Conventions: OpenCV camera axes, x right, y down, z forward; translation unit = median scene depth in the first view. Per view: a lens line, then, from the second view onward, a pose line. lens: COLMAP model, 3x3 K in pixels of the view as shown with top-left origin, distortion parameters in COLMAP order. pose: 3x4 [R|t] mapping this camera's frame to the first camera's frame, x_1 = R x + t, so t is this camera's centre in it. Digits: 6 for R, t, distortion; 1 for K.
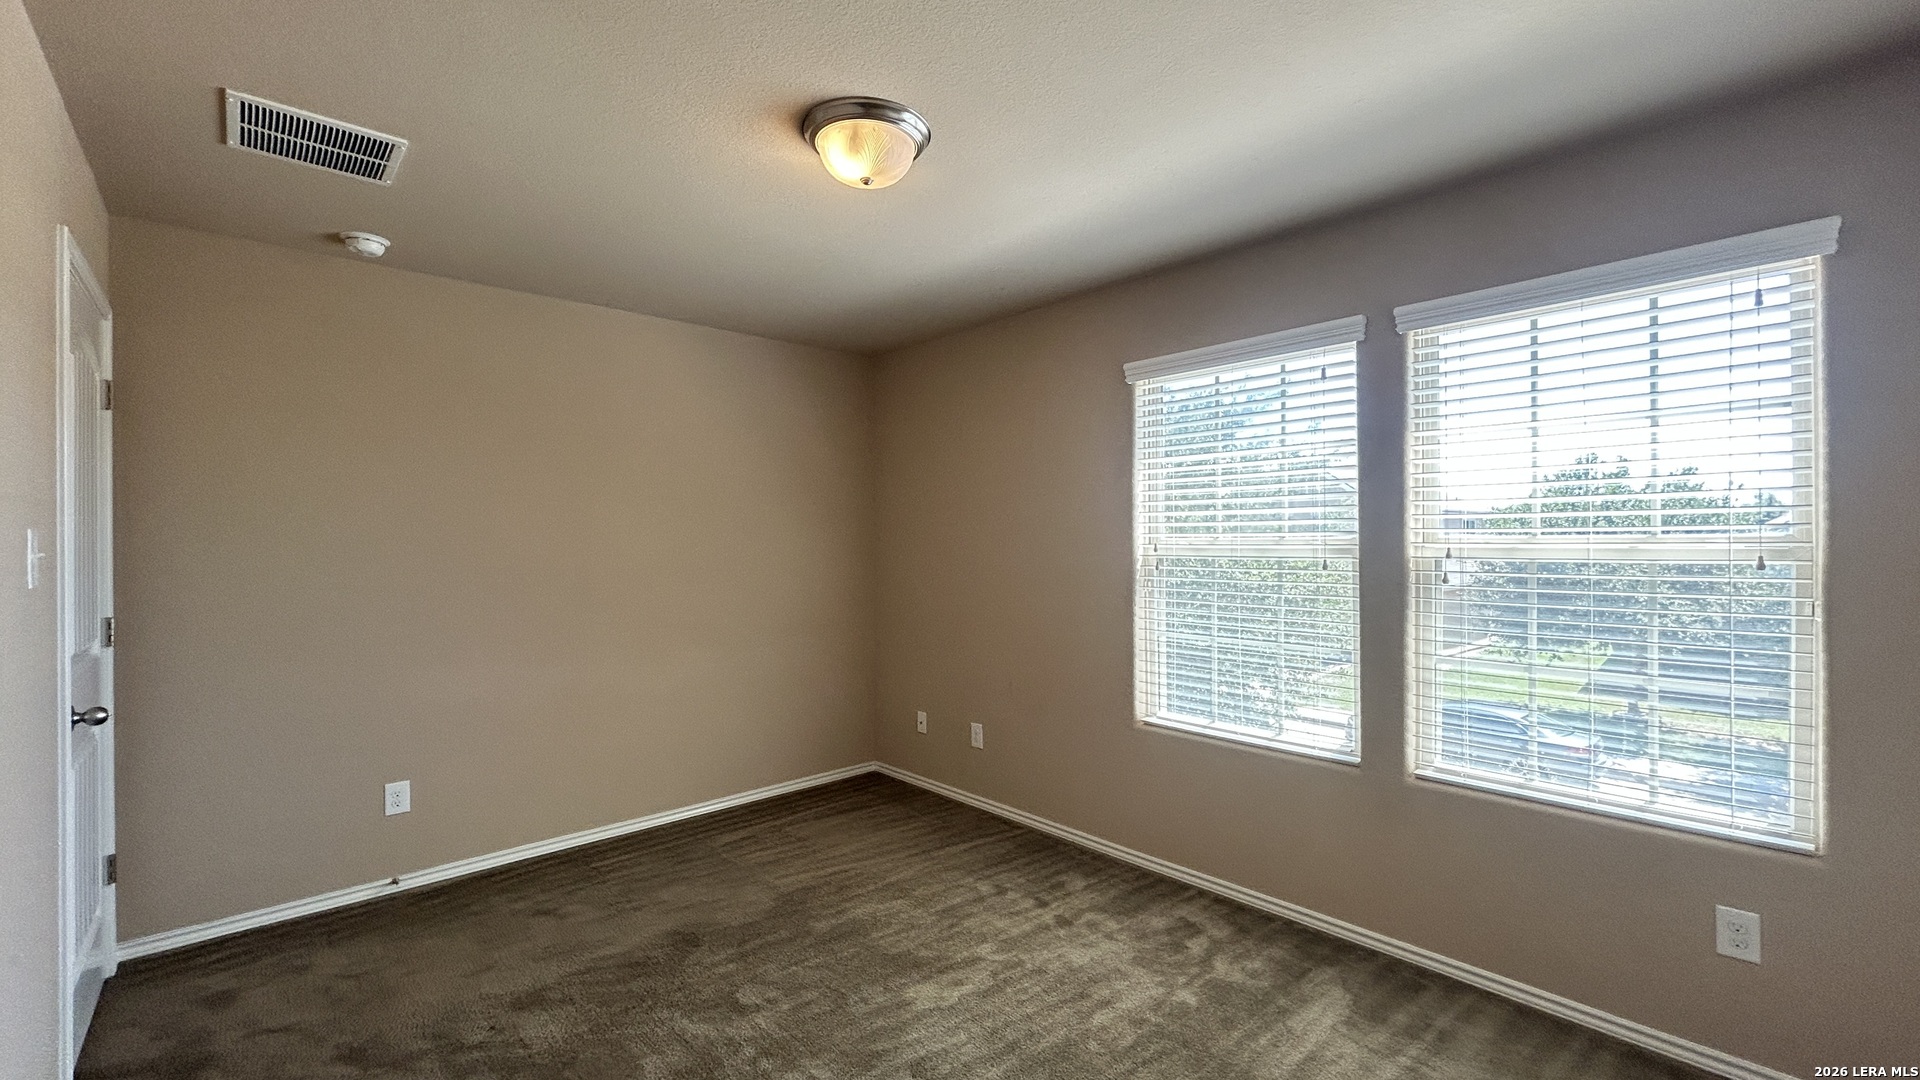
lens RADIAL K [[771.9, 0, 960.0], [0, 771.9, 540.0], [0, 0, 1]] dist [0.000059, 0.000157]
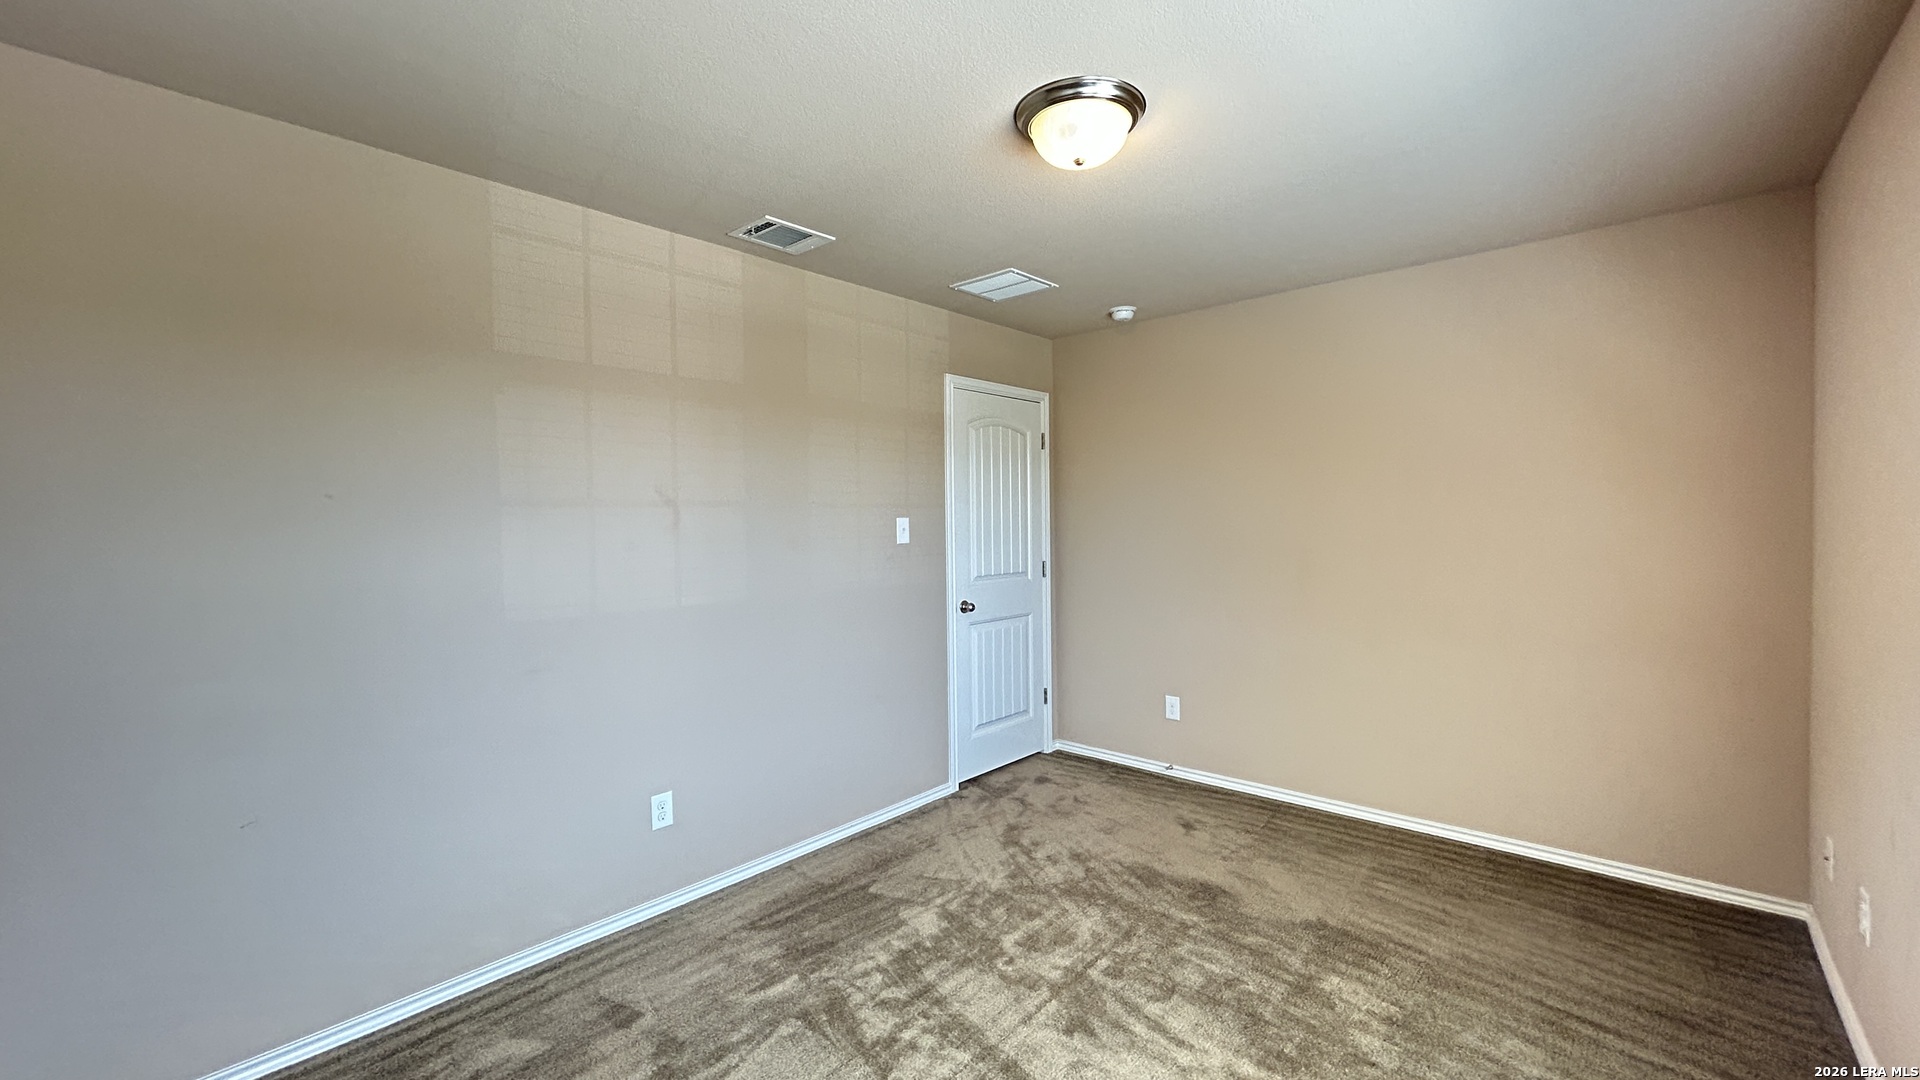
lens RADIAL K [[791.8, 0, 969.7], [0, 791.8, 529.3], [0, 0, 1]] dist [0.001653, 0.000303]
pose [[0.062902, 0.010159, -0.997968, 0.628352], [0.021573, 0.999701, 0.011537, -0.004258], [0.997787, -0.022254, 0.062664, 0.551174]]
